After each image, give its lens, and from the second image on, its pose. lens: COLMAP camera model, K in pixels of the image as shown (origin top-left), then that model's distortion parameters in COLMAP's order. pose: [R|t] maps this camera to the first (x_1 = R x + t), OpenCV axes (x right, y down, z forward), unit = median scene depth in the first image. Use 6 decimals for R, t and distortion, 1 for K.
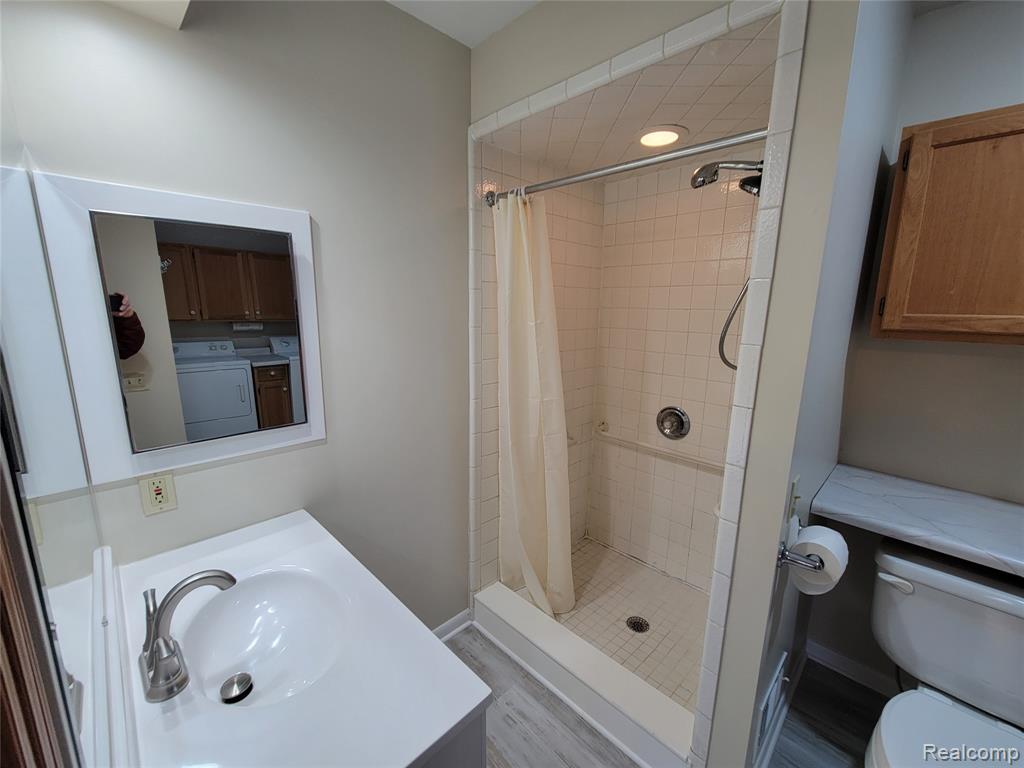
lens RADIAL K [[413.2, 0, 512.0], [0, 413.2, 384.0], [0, 0, 1]] dist [-0.002009, -0.000341]
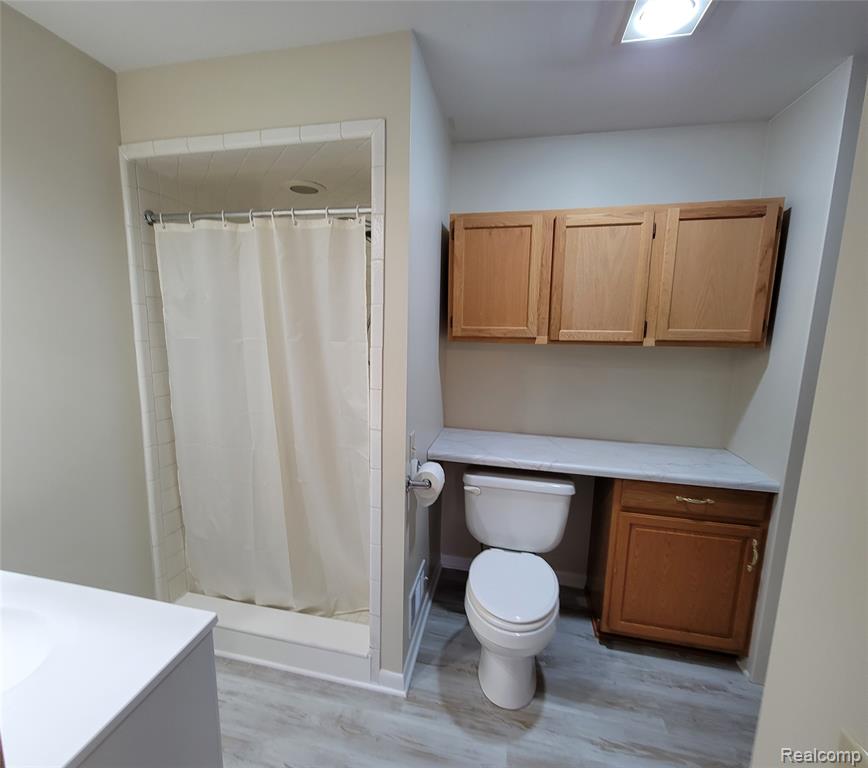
lens RADIAL K [[410.4, 0, 415.6], [0, 410.4, 384.6], [0, 0, 1]] dist [-0.005524, -0.000938]
pose [[0.848407, -0.079200, 0.523386, -0.073935], [0.093977, 0.995573, -0.001685, 0.043739], [-0.520935, 0.050616, 0.852094, -0.271535]]
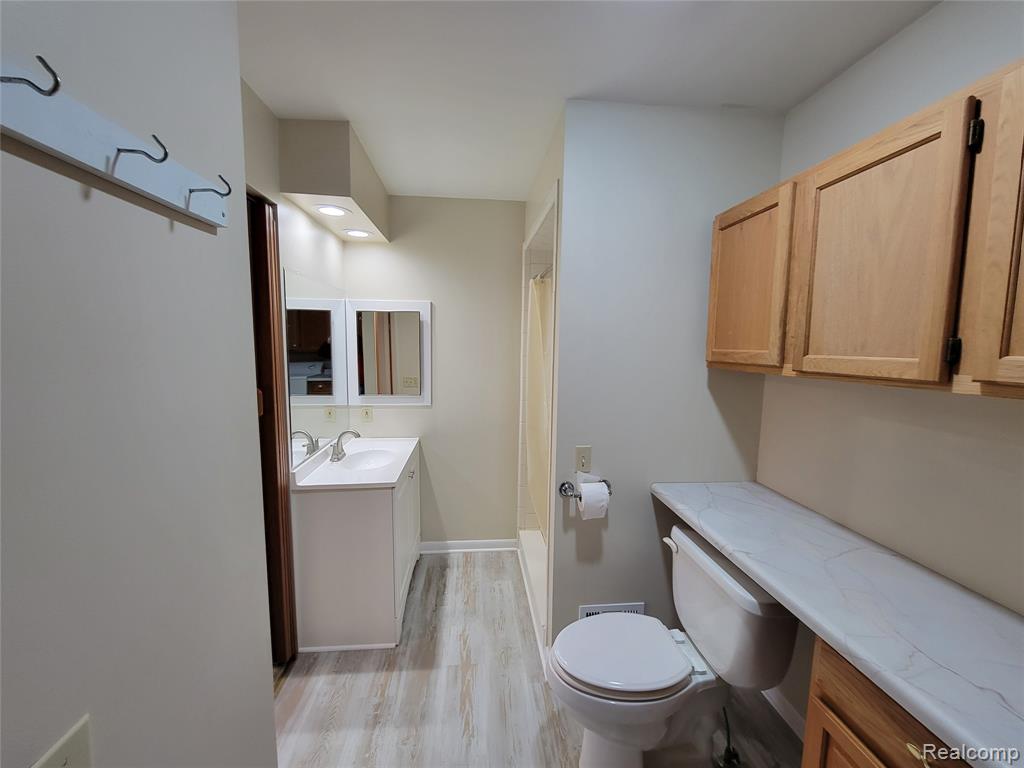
lens RADIAL K [[413.2, 0, 512.0], [0, 413.2, 384.0], [0, 0, 1]] dist [-0.002009, -0.000341]
pose [[0.778140, 0.063778, -0.624845, 1.261560], [-0.122446, 0.991147, -0.051319, 0.087815], [0.616040, 0.116443, 0.779061, -0.413995]]
